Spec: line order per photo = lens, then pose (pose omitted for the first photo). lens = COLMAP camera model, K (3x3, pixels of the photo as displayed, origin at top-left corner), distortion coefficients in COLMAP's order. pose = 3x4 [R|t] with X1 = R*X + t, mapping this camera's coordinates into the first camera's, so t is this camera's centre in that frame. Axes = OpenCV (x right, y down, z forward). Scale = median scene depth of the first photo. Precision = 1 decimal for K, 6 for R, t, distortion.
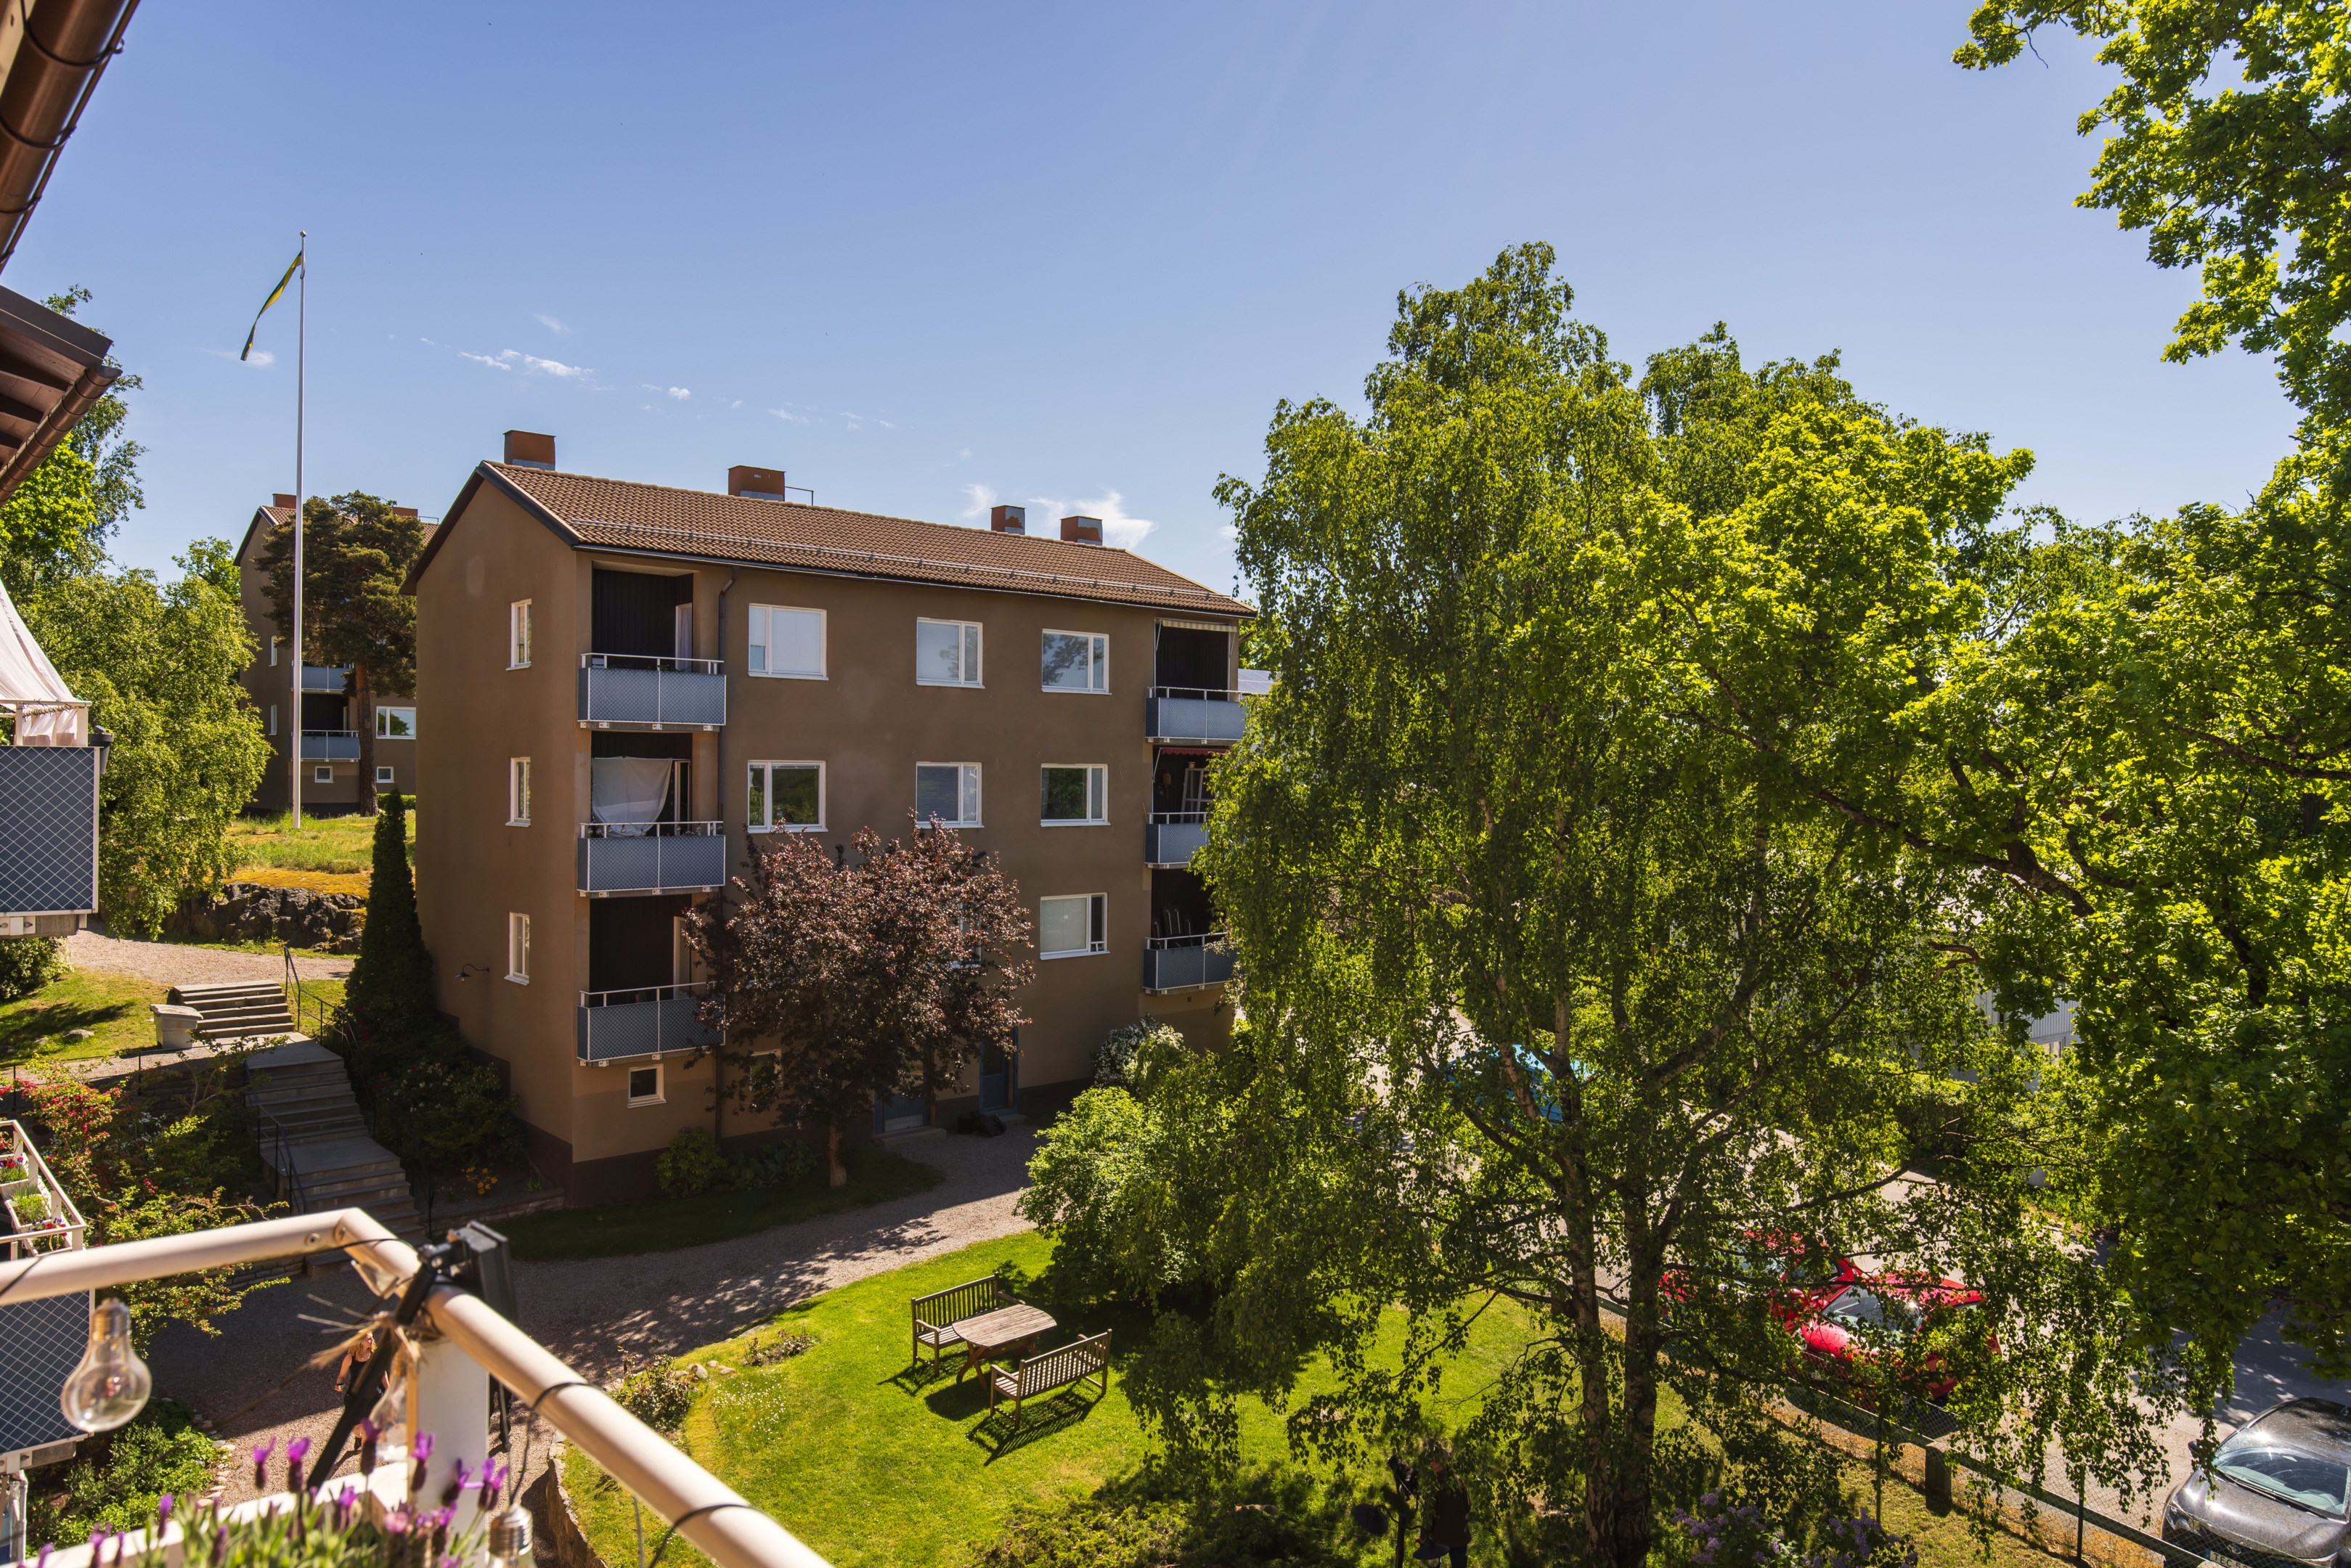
lens RADIAL K [[1548.4, 0, 1178.0], [0, 1548.4, 781.3], [0, 0, 1]] dist [0.001248, -0.000030]
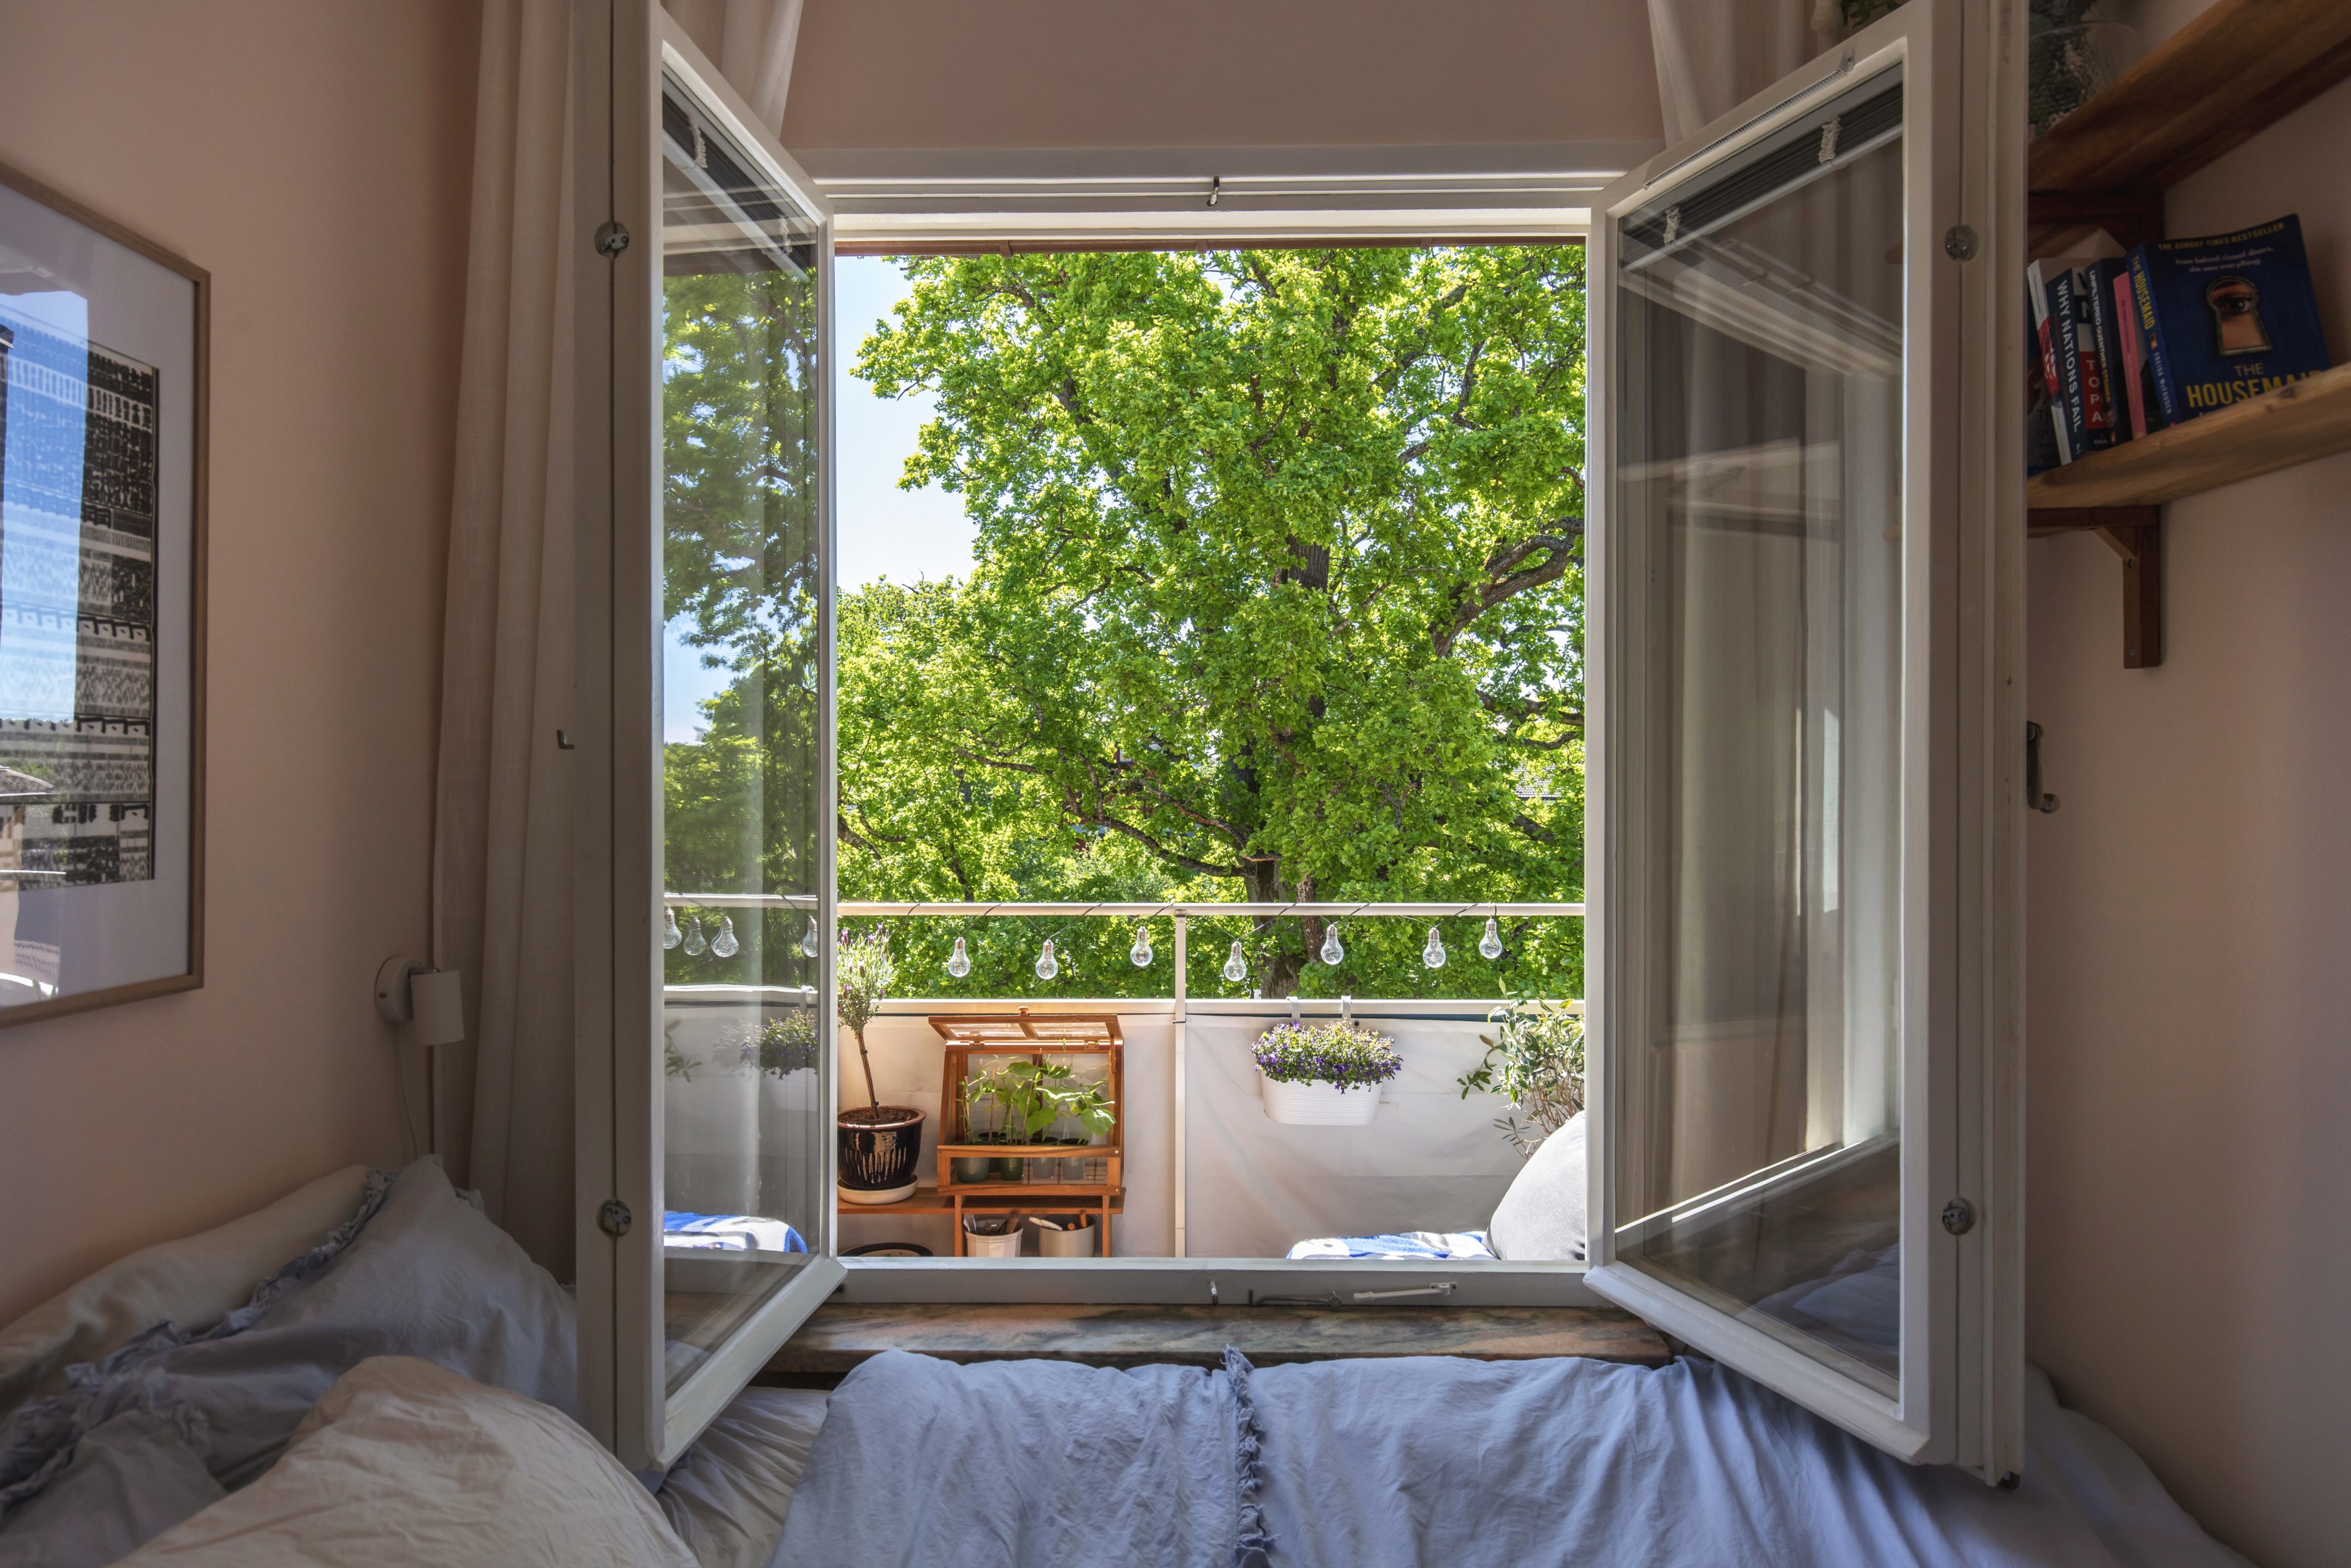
lens RADIAL K [[1421.5, 0, 1179.1], [0, 1421.5, 784.7], [0, 0, 1]] dist [-0.009989, -0.001061]
pose [[0.692798, -0.008810, 0.721078, -0.169759], [0.008898, 0.999954, 0.003668, 0.008833], [-0.721077, 0.003875, 0.692845, -0.141329]]
